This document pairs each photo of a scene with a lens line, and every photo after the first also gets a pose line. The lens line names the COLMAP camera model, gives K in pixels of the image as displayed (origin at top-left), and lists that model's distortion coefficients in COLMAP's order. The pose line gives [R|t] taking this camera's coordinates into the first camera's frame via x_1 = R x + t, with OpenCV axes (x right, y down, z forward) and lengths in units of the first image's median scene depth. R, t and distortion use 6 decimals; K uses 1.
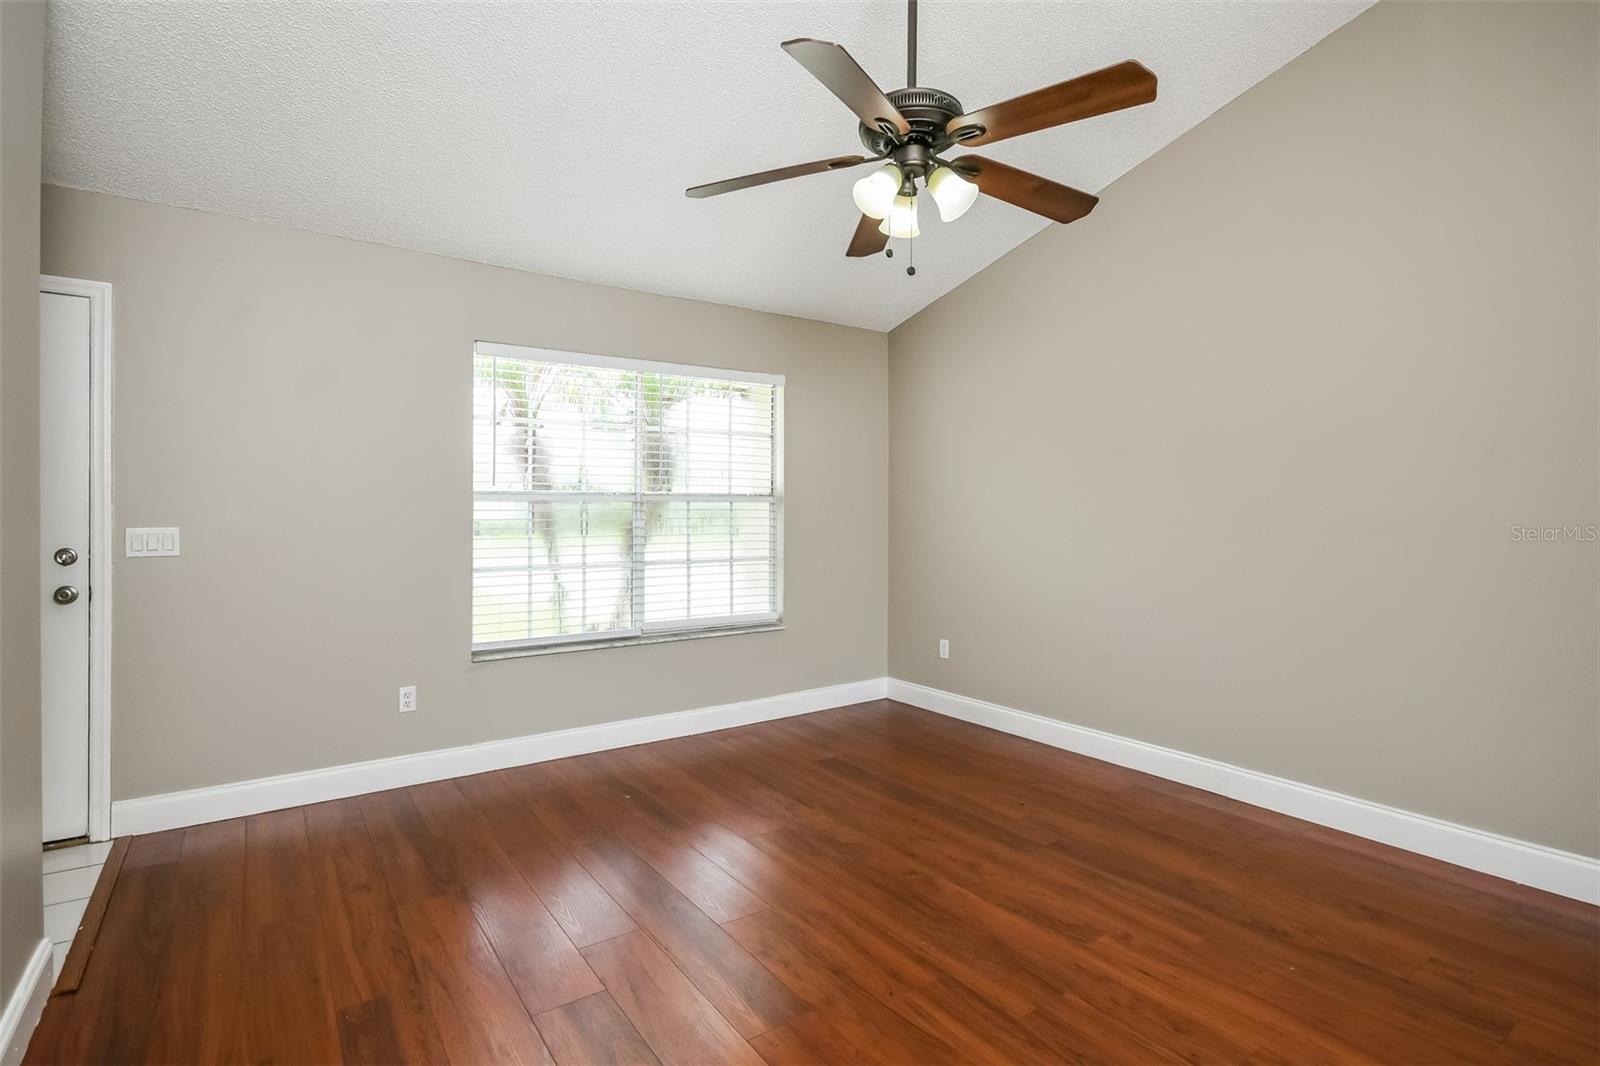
lens RADIAL K [[803.5, 0, 803.1], [0, 803.5, 524.8], [0, 0, 1]] dist [0.015843, -0.002238]
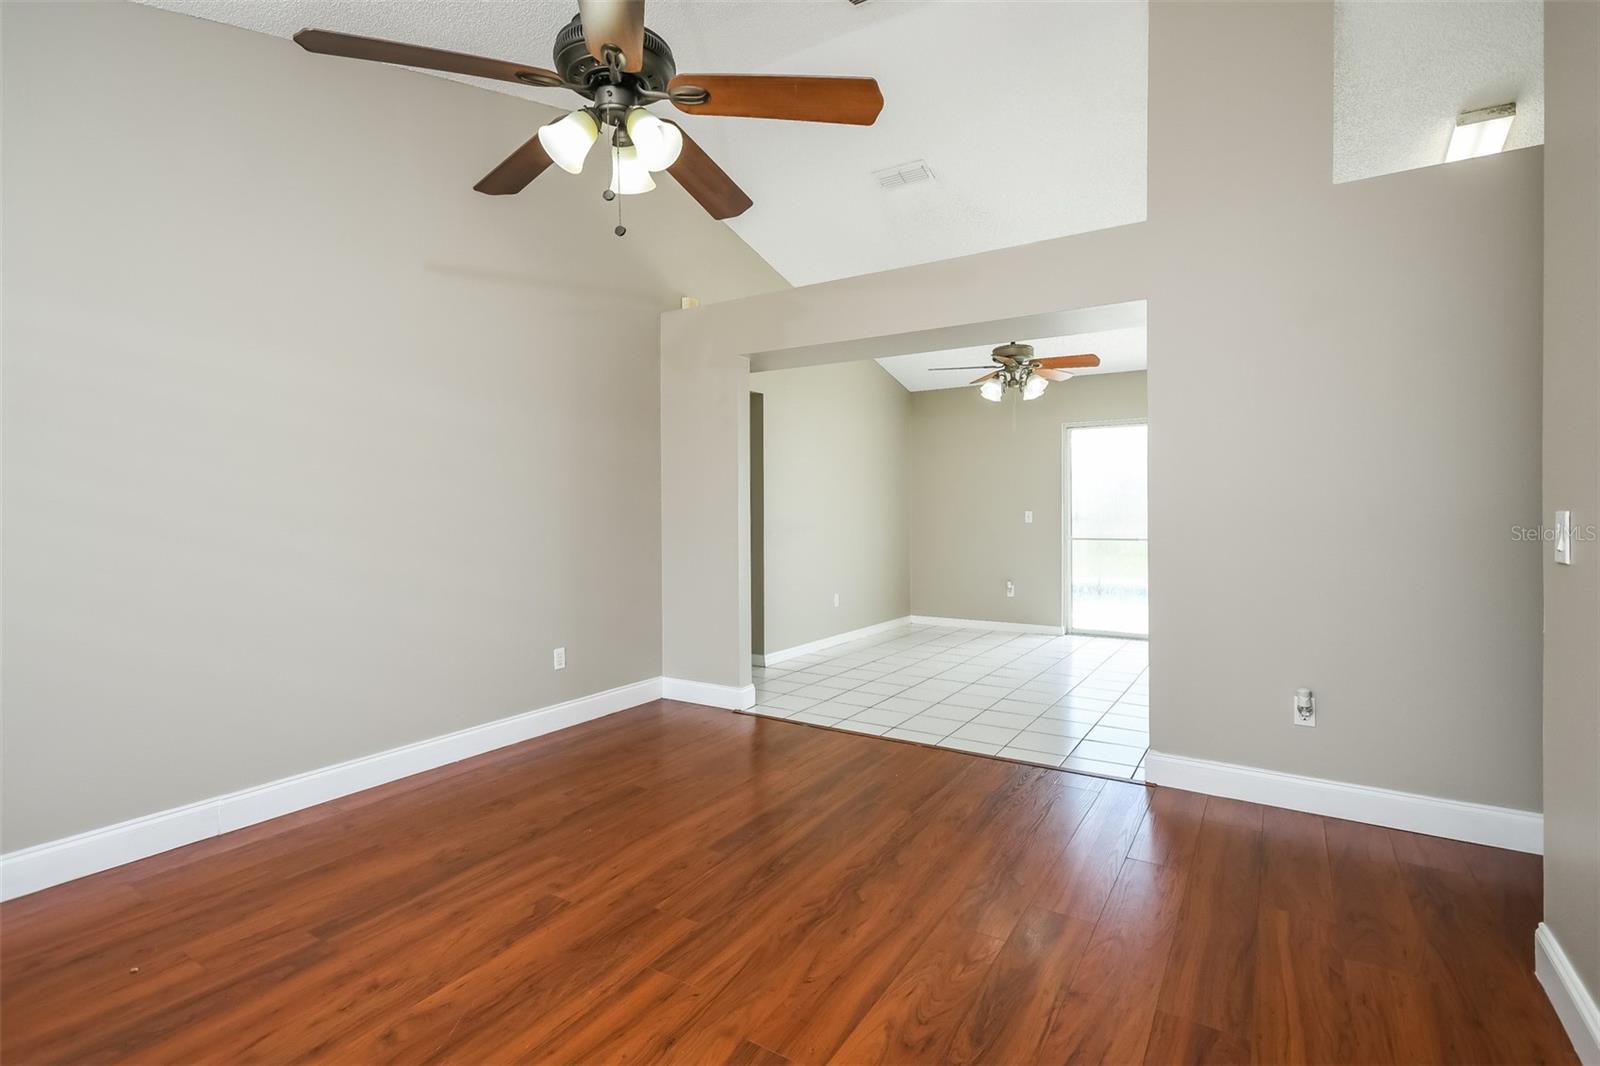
lens RADIAL K [[803.5, 0, 800.2], [0, 803.5, 524.3], [0, 0, 1]] dist [0.015843, -0.002238]
pose [[-0.435261, -0.012386, 0.900219, -0.680129], [0.014134, 0.999688, 0.020589, 0.001119], [-0.900193, 0.021686, -0.434950, 1.093154]]
